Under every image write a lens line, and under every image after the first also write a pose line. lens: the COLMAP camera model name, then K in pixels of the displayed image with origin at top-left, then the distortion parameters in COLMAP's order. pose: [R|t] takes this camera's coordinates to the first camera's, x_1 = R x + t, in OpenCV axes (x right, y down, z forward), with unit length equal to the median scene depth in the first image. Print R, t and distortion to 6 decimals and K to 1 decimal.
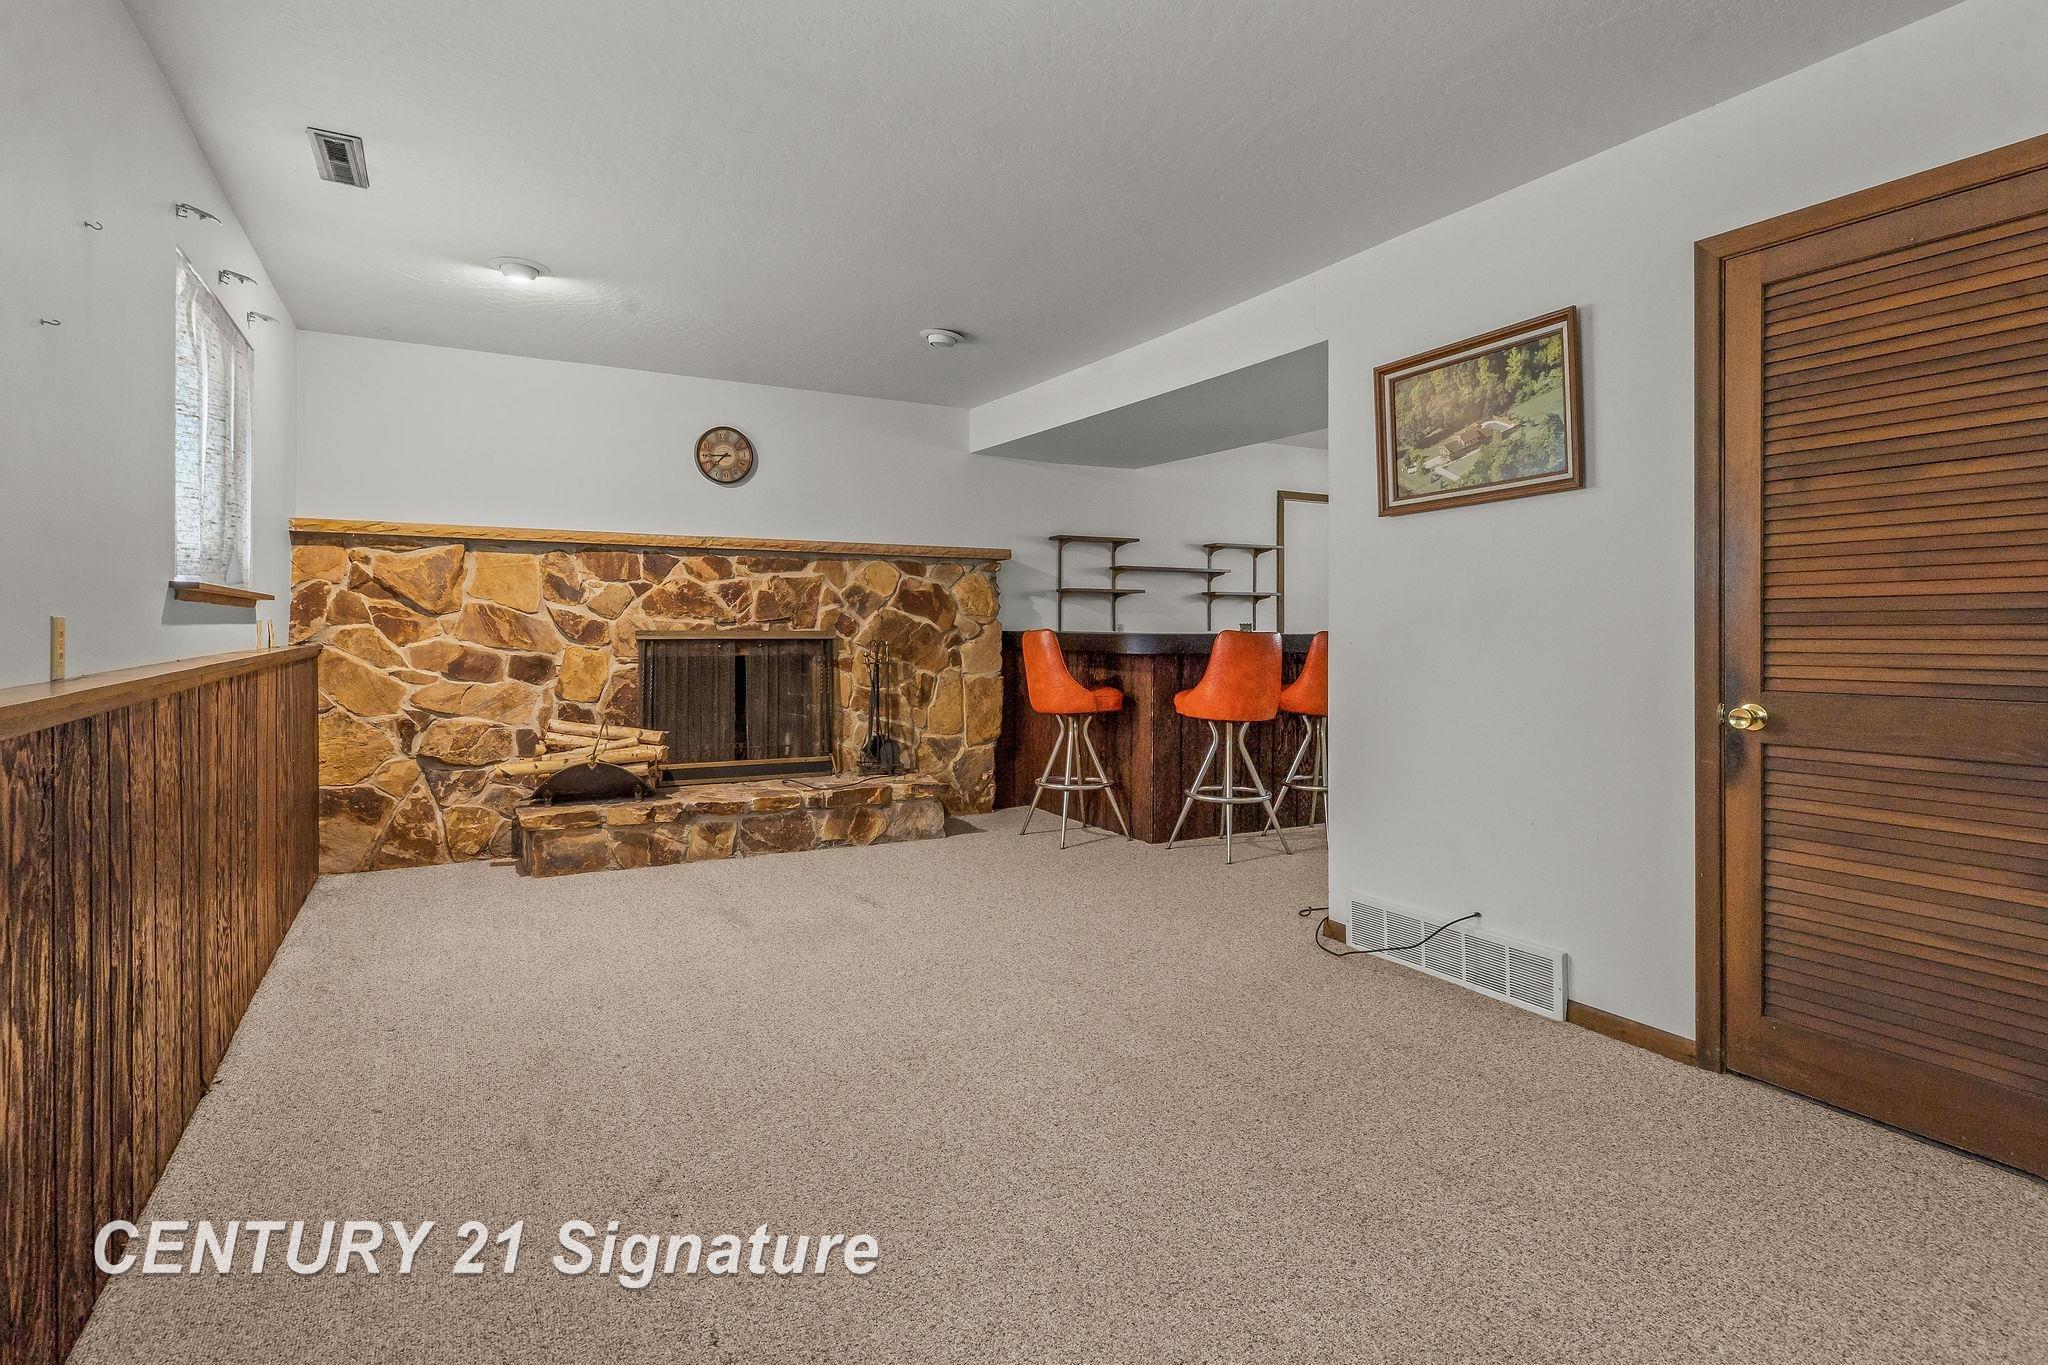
lens RADIAL K [[1024.1, 0, 1023.4], [0, 1024.1, 628.6], [0, 0, 1]] dist [-0.000519, -0.000084]
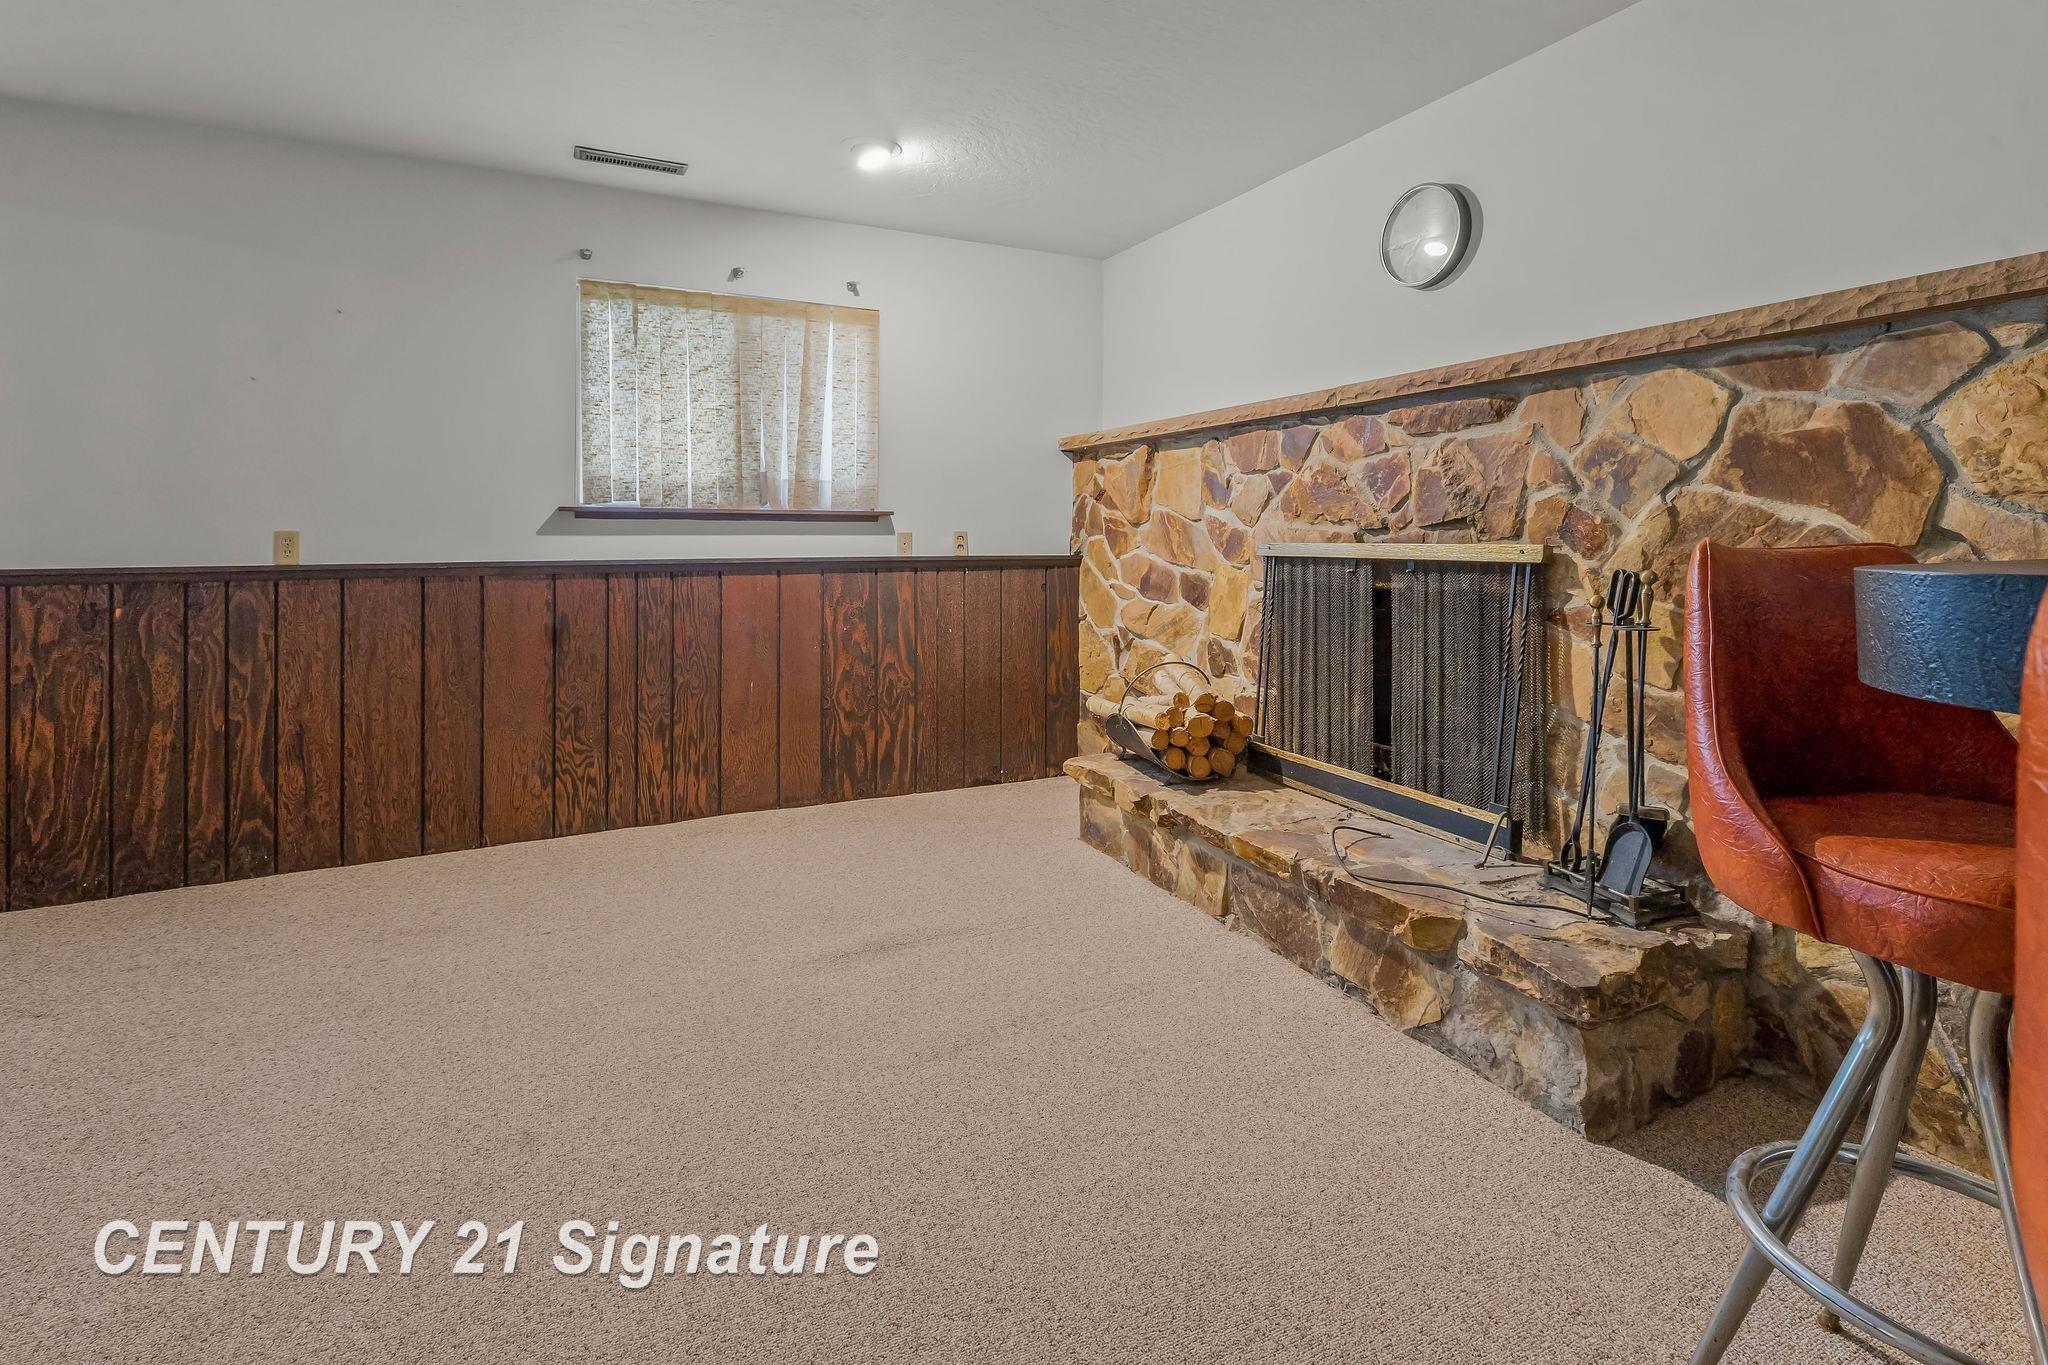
lens RADIAL K [[961.7, 0, 1024.5], [0, 961.7, 537.1], [0, 0, 1]] dist [0.000769, 0.000127]
pose [[-0.039326, -0.002683, -0.999223, 0.271118], [-0.001756, 0.999995, -0.002616, -0.000089], [0.999225, 0.001652, -0.039331, 0.869218]]
